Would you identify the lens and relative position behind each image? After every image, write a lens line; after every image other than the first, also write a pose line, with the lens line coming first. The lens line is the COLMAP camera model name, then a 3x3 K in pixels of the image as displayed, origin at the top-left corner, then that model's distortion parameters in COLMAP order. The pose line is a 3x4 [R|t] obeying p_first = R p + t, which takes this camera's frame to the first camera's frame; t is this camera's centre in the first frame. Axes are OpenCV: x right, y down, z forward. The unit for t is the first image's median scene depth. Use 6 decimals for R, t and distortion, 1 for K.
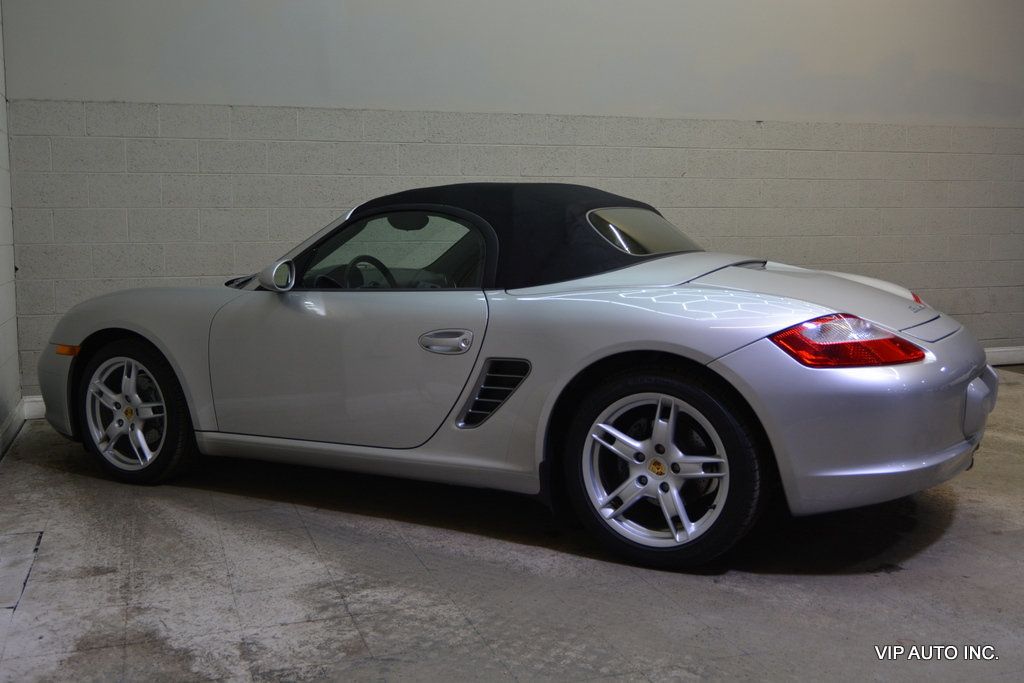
lens RADIAL K [[1056.8, 0, 511.8], [0, 1056.8, 341.3], [0, 0, 1]] dist [-0.003013, -0.007246]
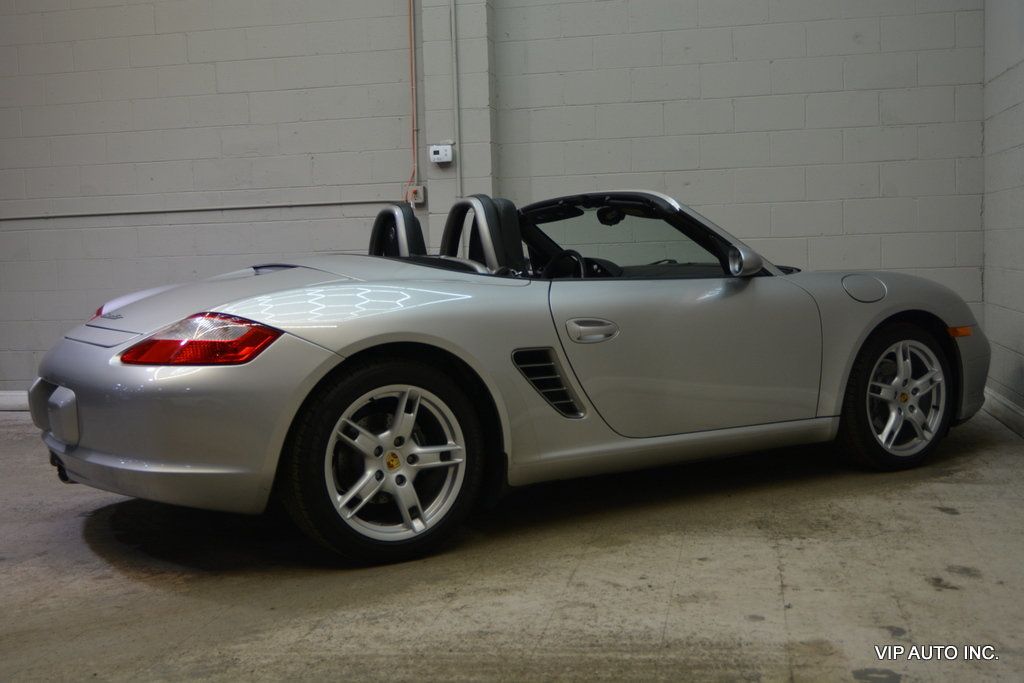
lens RADIAL K [[1185.7, 0, 509.8], [0, 1185.7, 340.6], [0, 0, 1]] dist [-0.006739, 0.000645]
pose [[-0.512141, 0.090690, -0.854100, 1.254686], [-0.060715, 0.988100, 0.141325, -0.207198], [0.856753, 0.124235, -0.500541, 2.063017]]
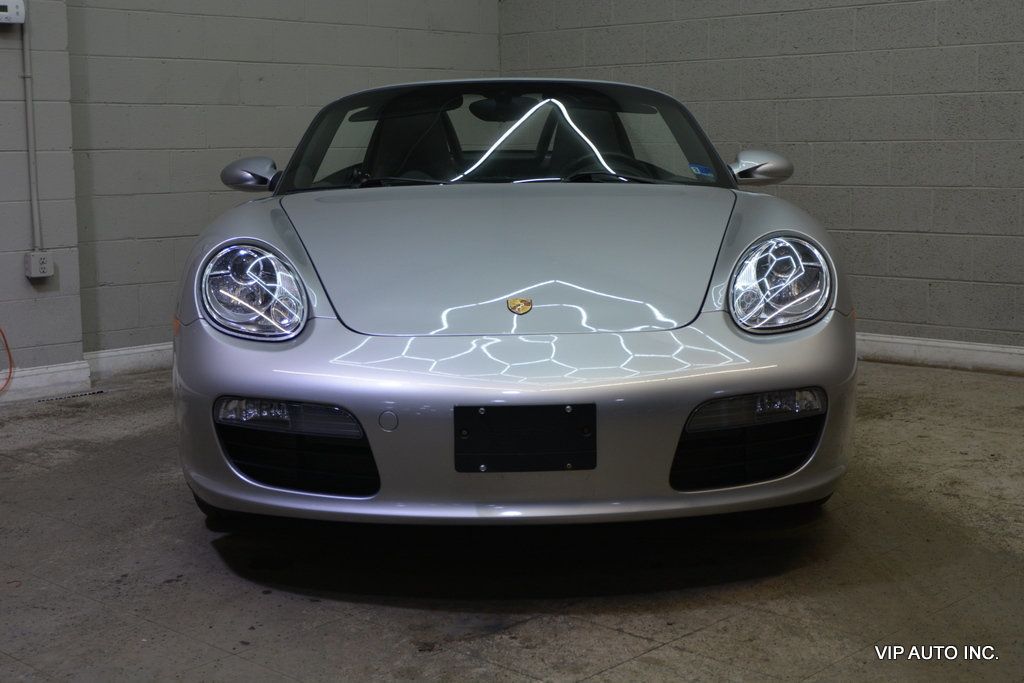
lens RADIAL K [[1444.2, 0, 514.5], [0, 1444.2, 341.3], [0, 0, 1]] dist [-0.014012, 0.007680]
pose [[0.462284, 0.120979, -0.878440, 1.318991], [-0.089385, 0.991961, 0.089574, -0.052726], [0.882215, 0.037111, 0.469382, 0.651191]]
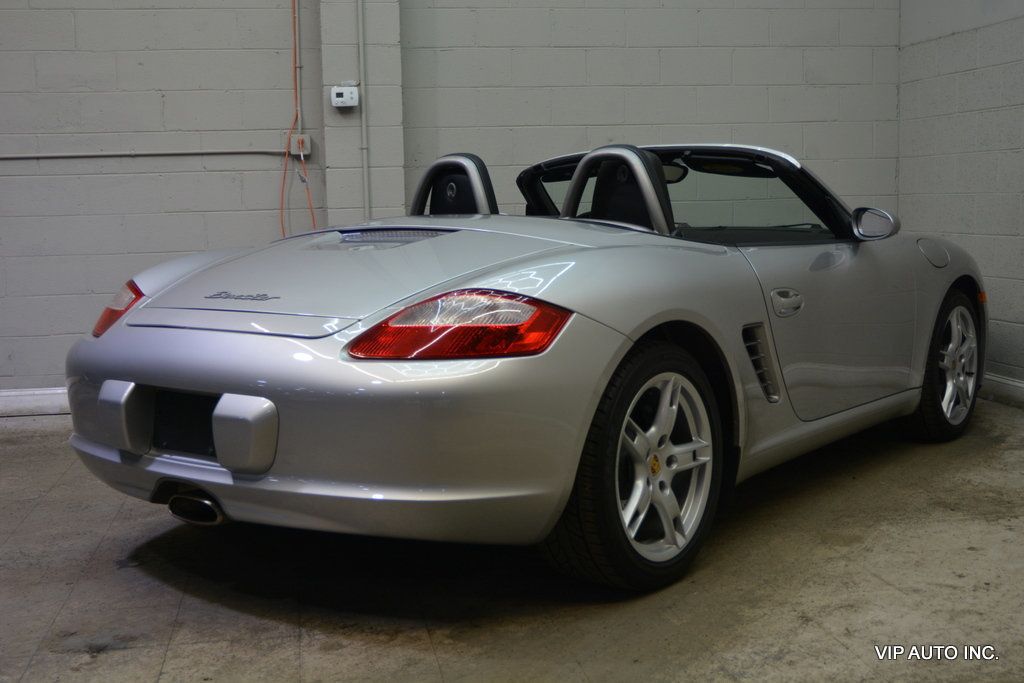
lens RADIAL K [[1267.7, 0, 510.7], [0, 1267.7, 339.2], [0, 0, 1]] dist [-0.009137, -0.005318]
pose [[-0.165987, 0.120238, -0.978770, 1.341298], [-0.084803, 0.987121, 0.135645, -0.151952], [0.982475, 0.105518, -0.153653, 1.456066]]
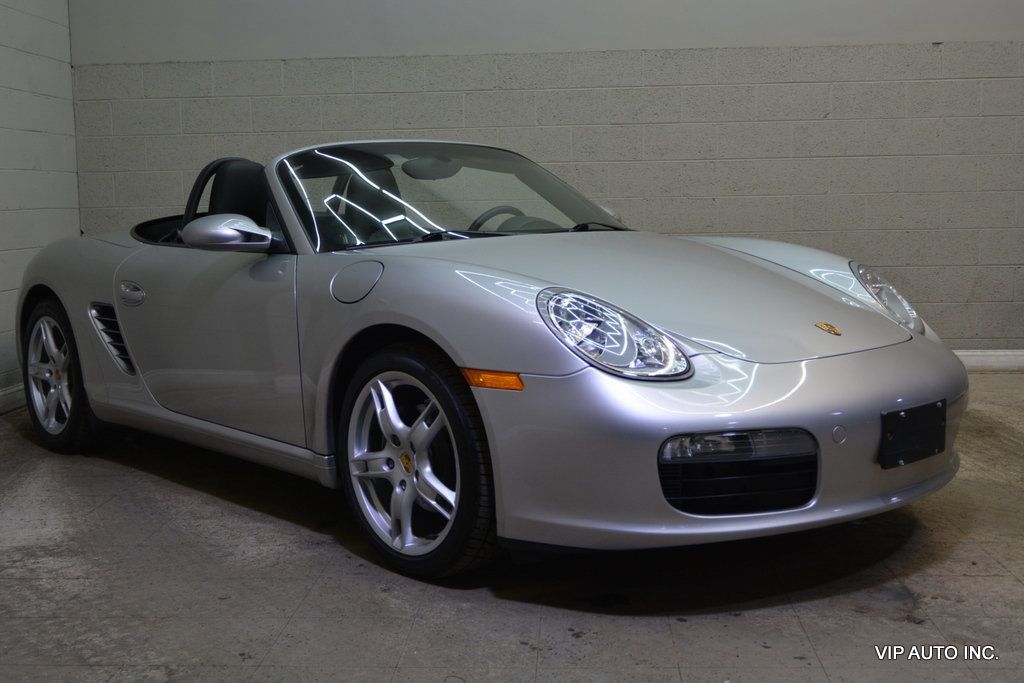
lens RADIAL K [[1207.7, 0, 512.0], [0, 1207.7, 337.8], [0, 0, 1]] dist [-0.011243, 0.010093]
pose [[0.926696, 0.031223, -0.374513, 0.614311], [-0.028140, 0.999510, 0.013701, 0.009542], [0.374757, -0.002158, 0.927121, 0.136440]]
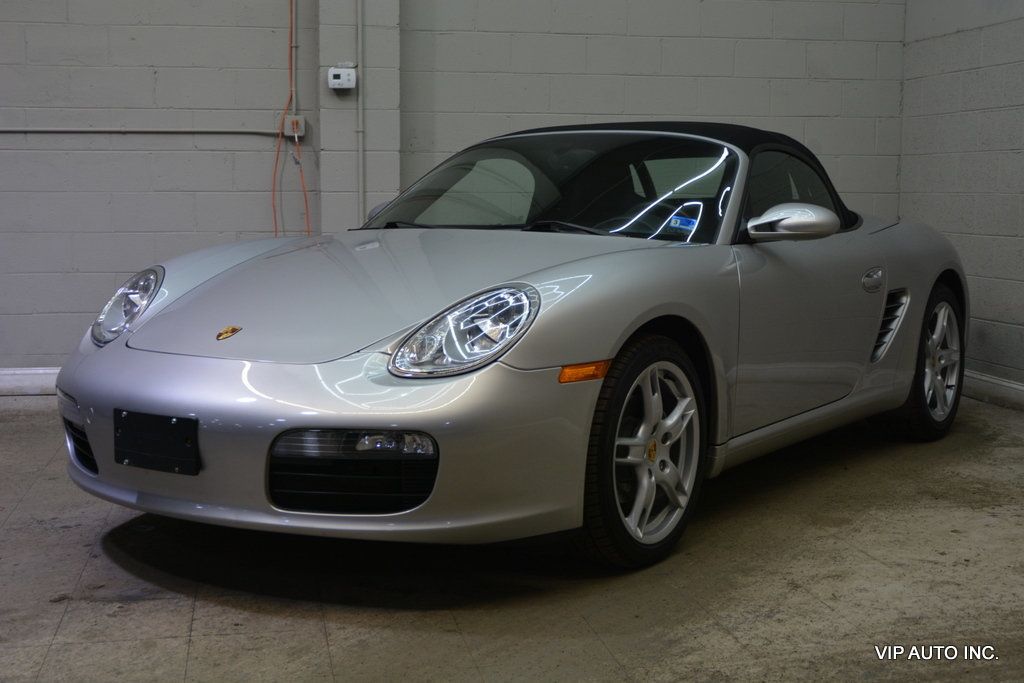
lens RADIAL K [[1385.7, 0, 513.0], [0, 1385.7, 343.8], [0, 0, 1]] dist [0.002416, -0.015576]
pose [[-0.146935, 0.116852, -0.982220, 1.490518], [-0.111223, 0.984748, 0.133791, -0.148409], [0.982873, 0.128904, -0.131697, 1.449395]]
